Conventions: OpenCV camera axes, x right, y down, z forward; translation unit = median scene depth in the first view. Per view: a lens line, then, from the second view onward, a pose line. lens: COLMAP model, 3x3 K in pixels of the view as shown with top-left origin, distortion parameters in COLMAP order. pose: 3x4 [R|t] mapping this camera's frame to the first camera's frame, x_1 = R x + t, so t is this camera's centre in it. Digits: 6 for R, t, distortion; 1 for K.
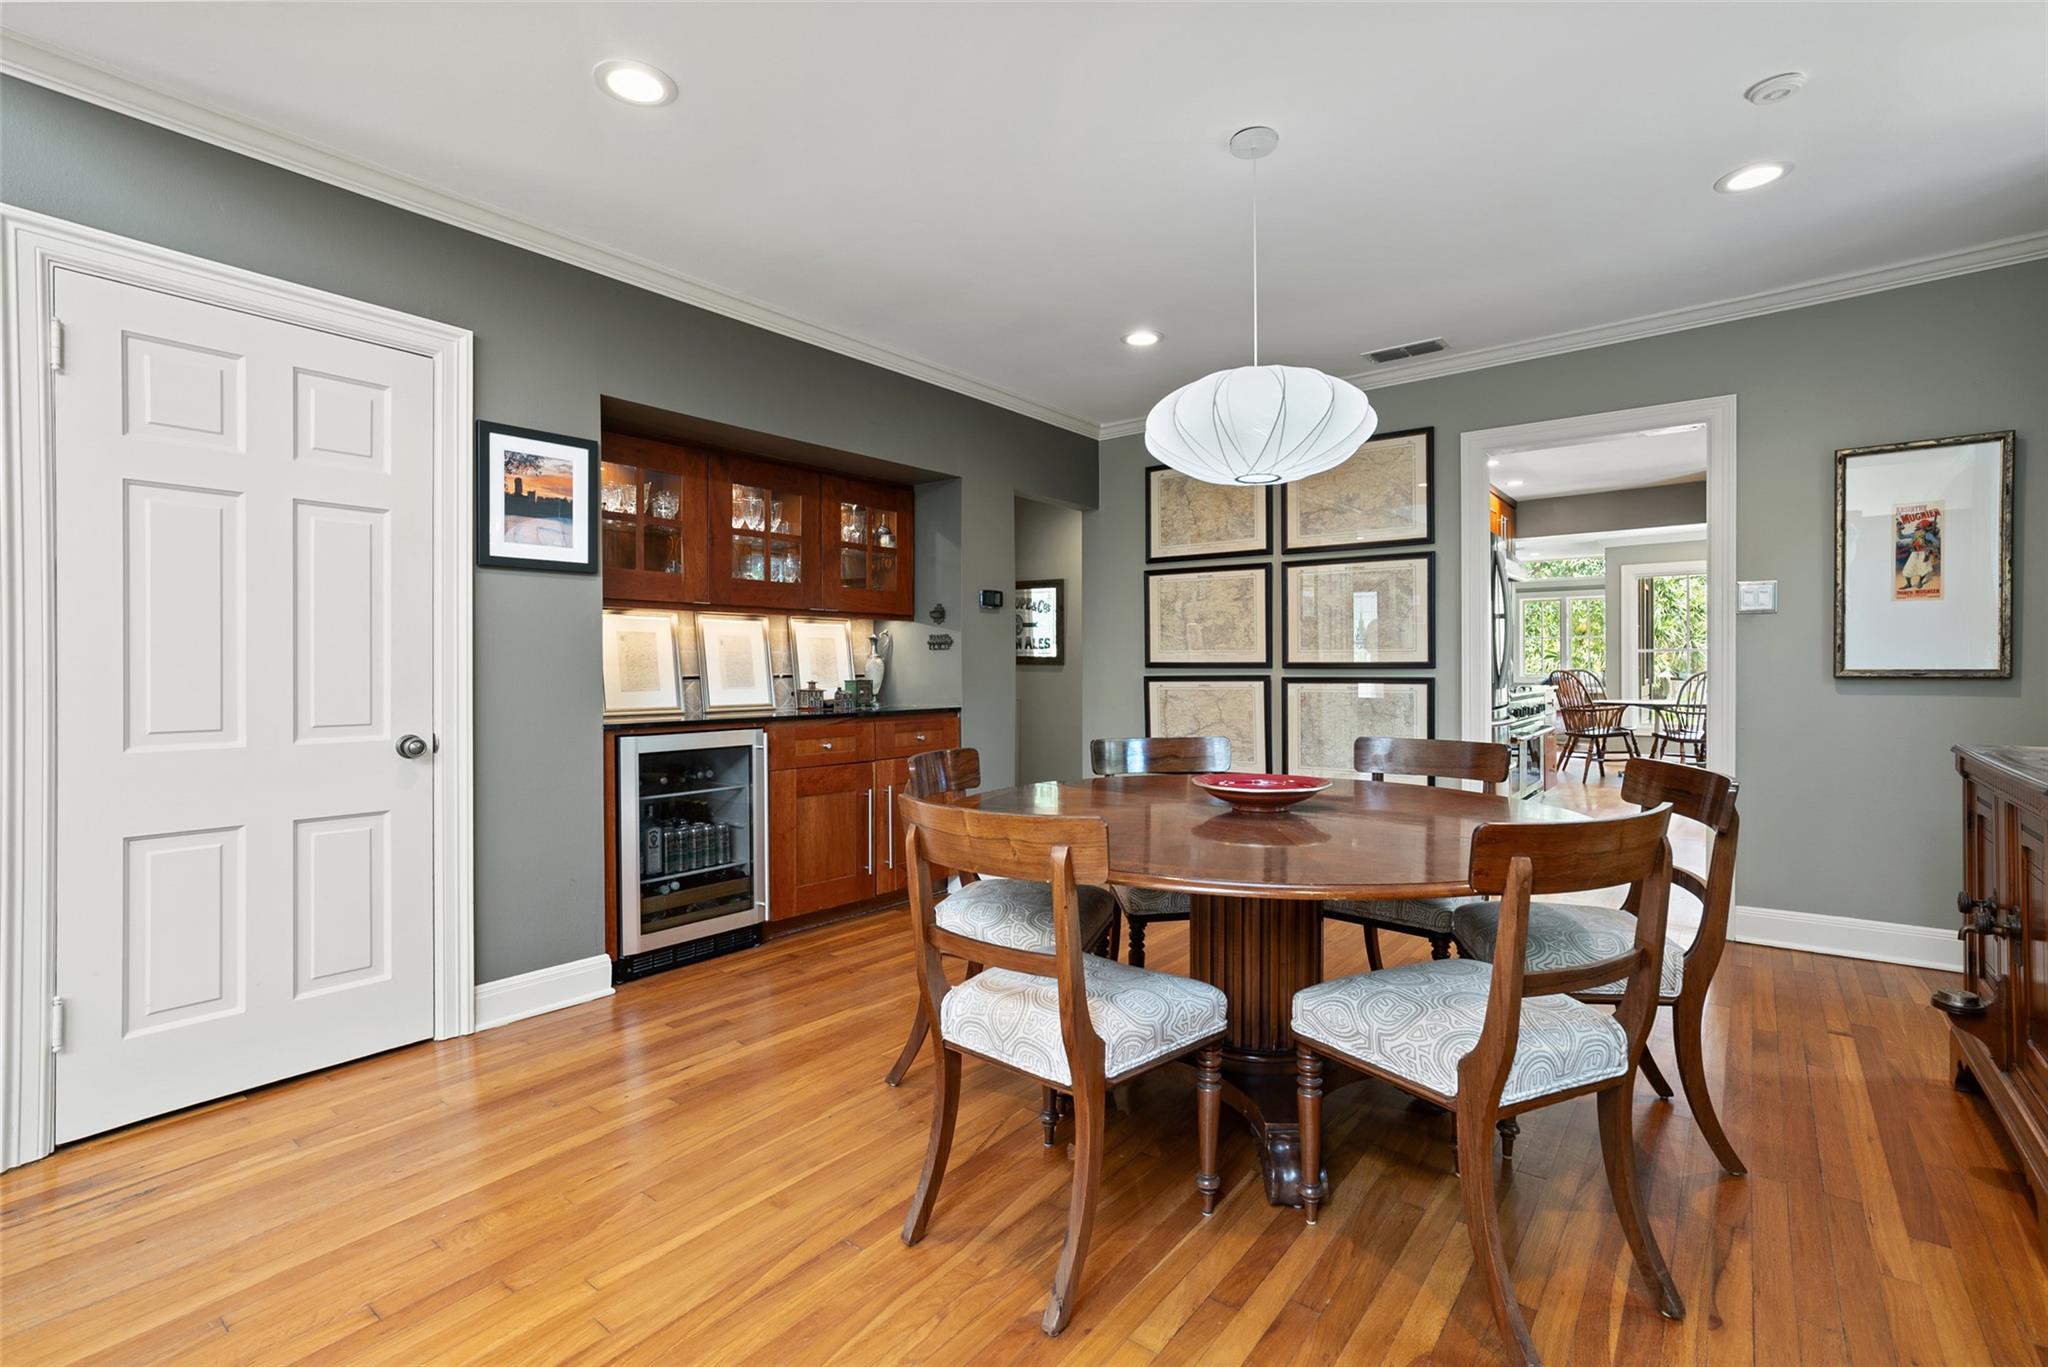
lens RADIAL K [[930.0, 0, 1031.3], [0, 930.0, 667.2], [0, 0, 1]] dist [-0.023978, 0.011749]
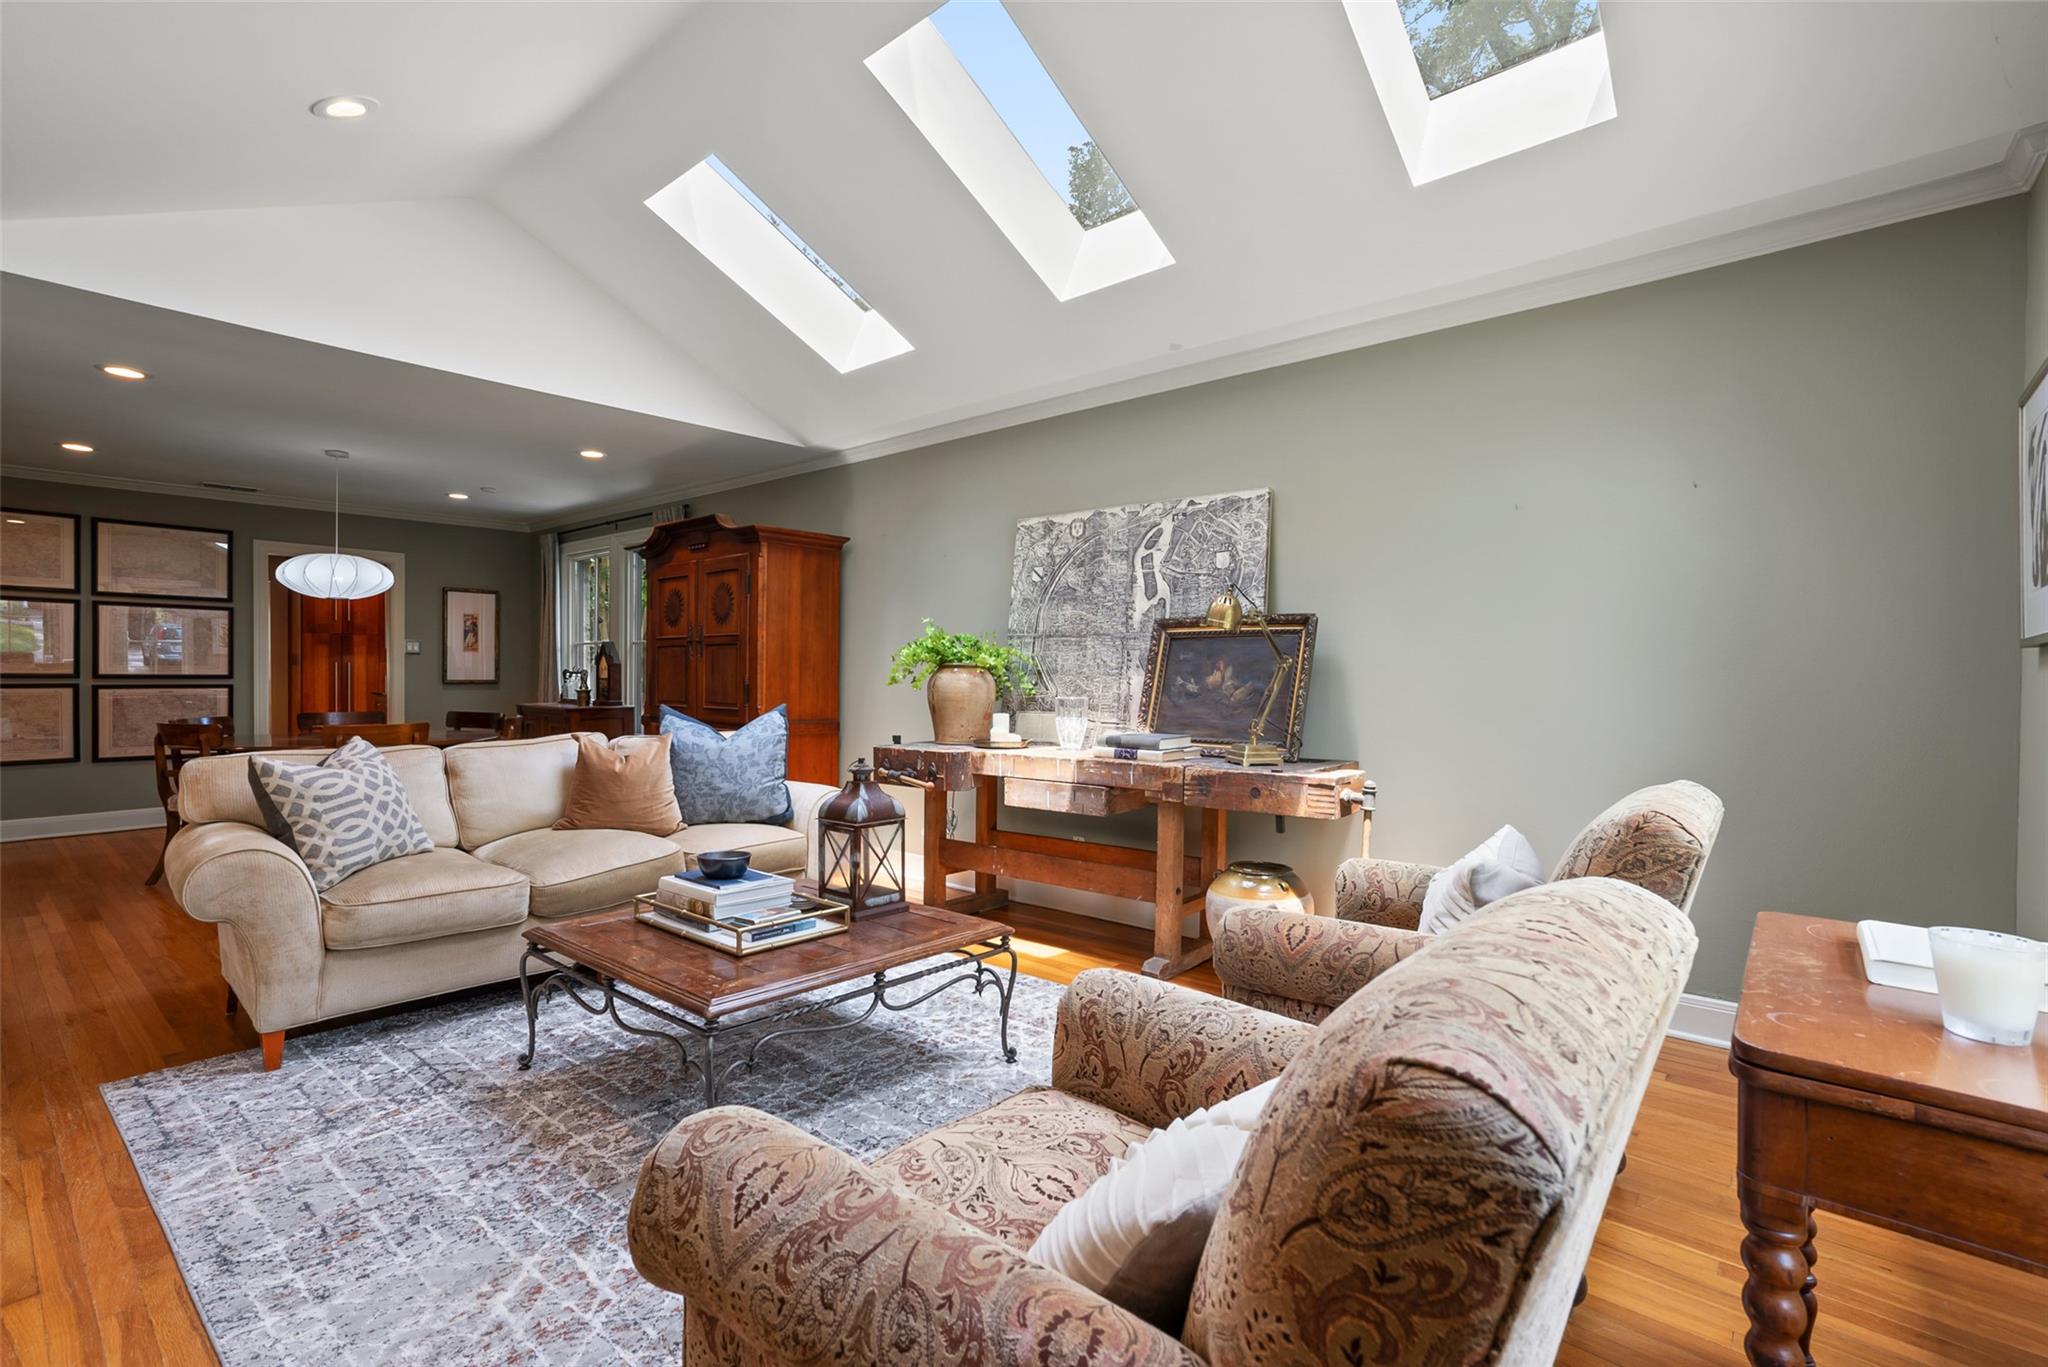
lens RADIAL K [[930.0, 0, 1035.6], [0, 930.0, 682.8], [0, 0, 1]] dist [-0.023978, 0.011749]
pose [[0.037257, -0.001446, 0.999305, -1.288863], [-0.002740, 0.999995, 0.001549, 0.002349], [-0.999302, -0.002796, 0.037253, -0.548705]]
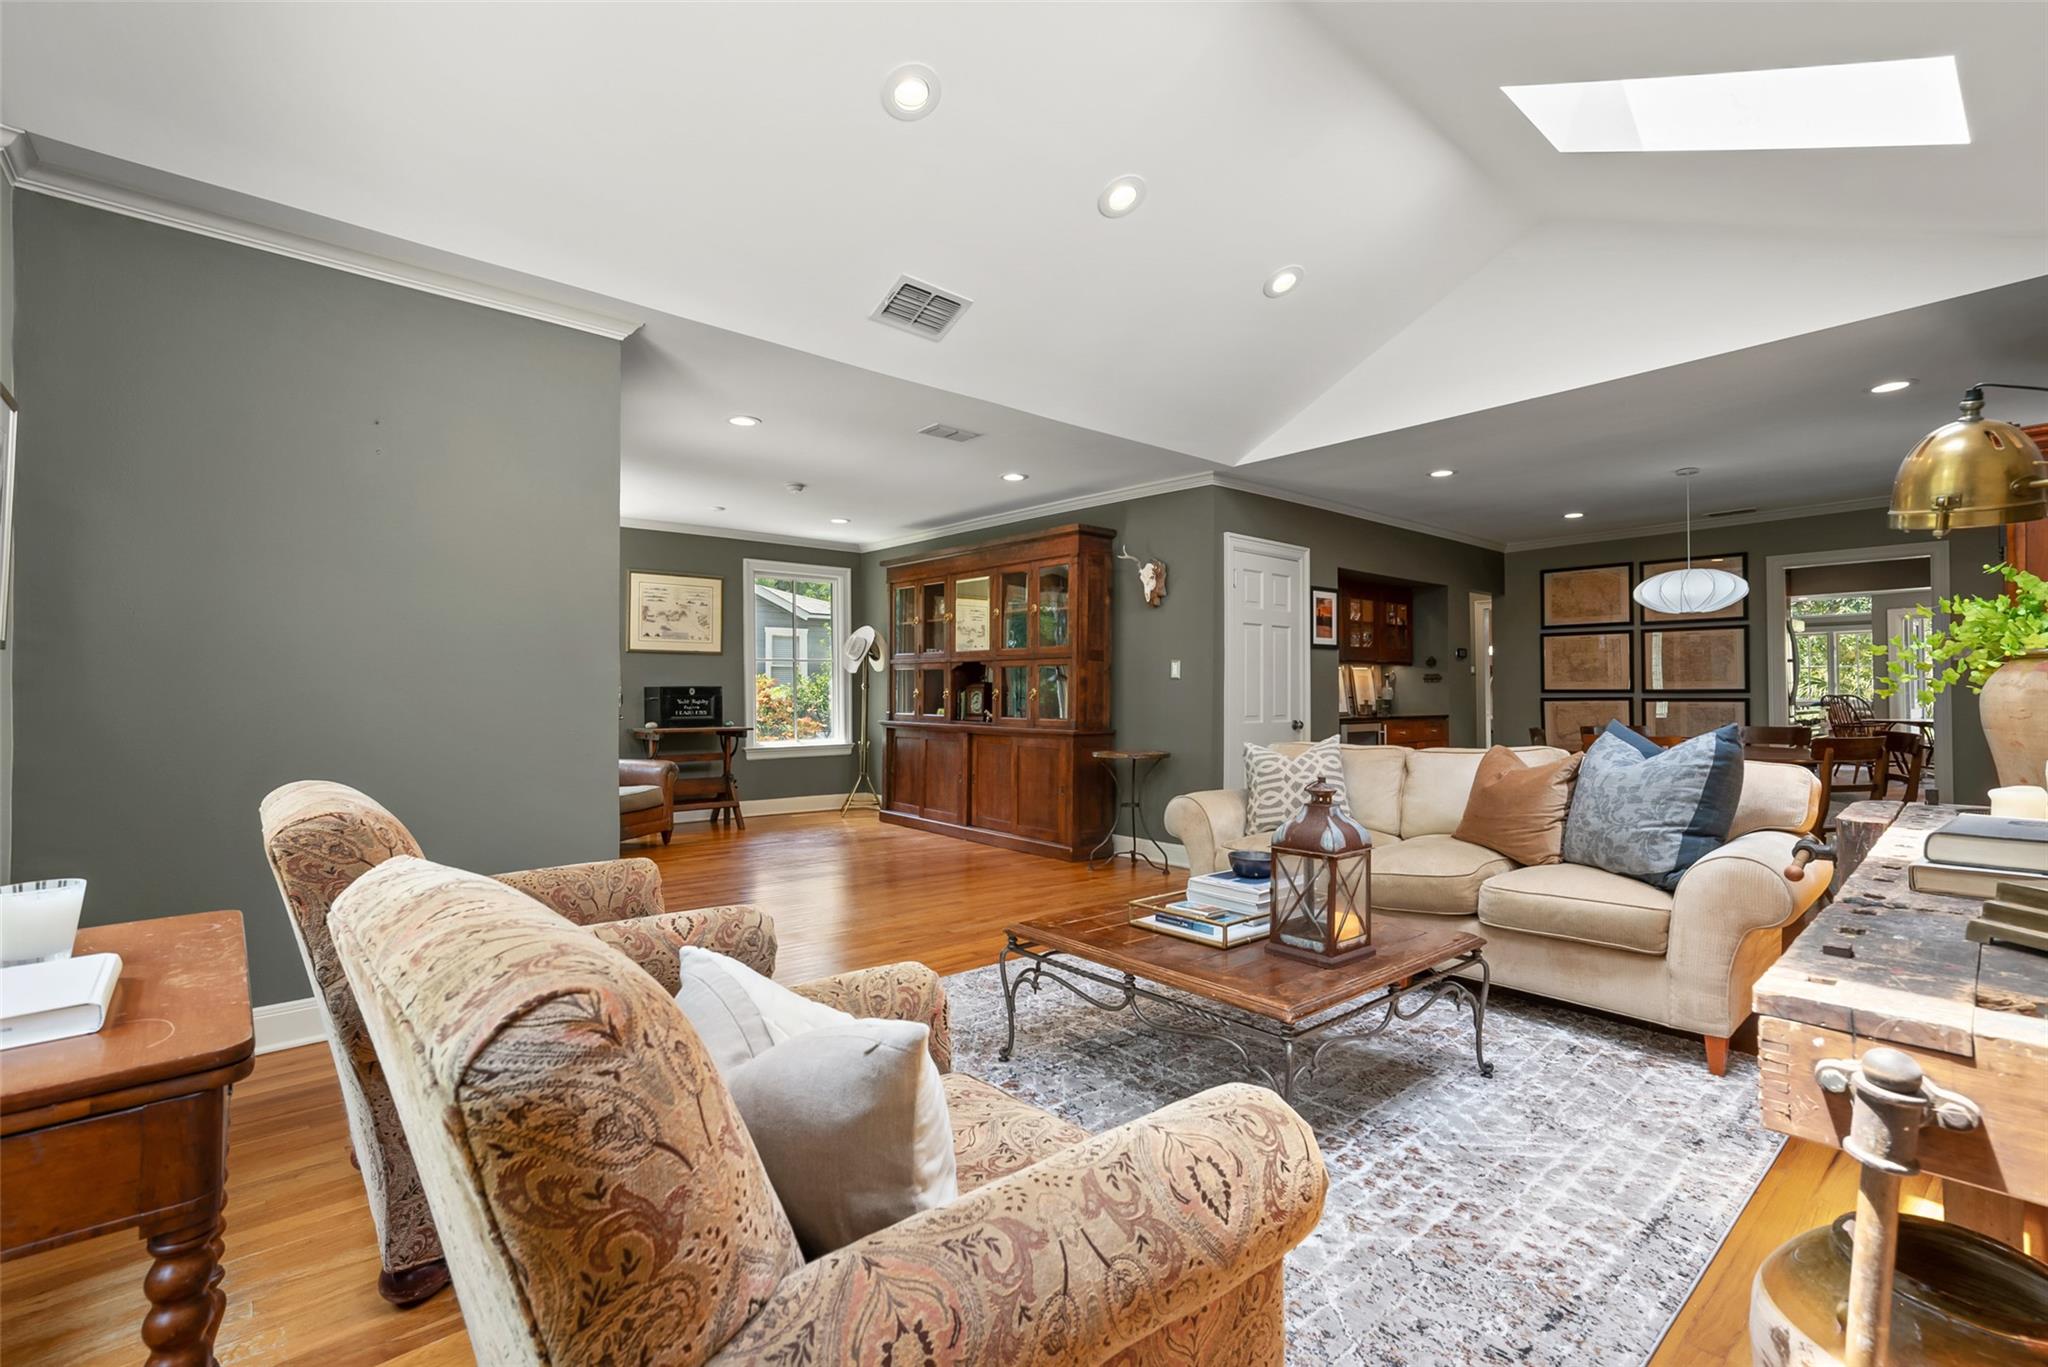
lens RADIAL K [[930.0, 0, 1023.7], [0, 930.0, 680.3], [0, 0, 1]] dist [-0.023978, 0.011749]
pose [[0.981096, -0.003310, -0.193493, -0.625639], [0.000042, 0.999857, -0.016891, 0.008154], [0.193521, 0.016564, 0.980956, -1.054093]]
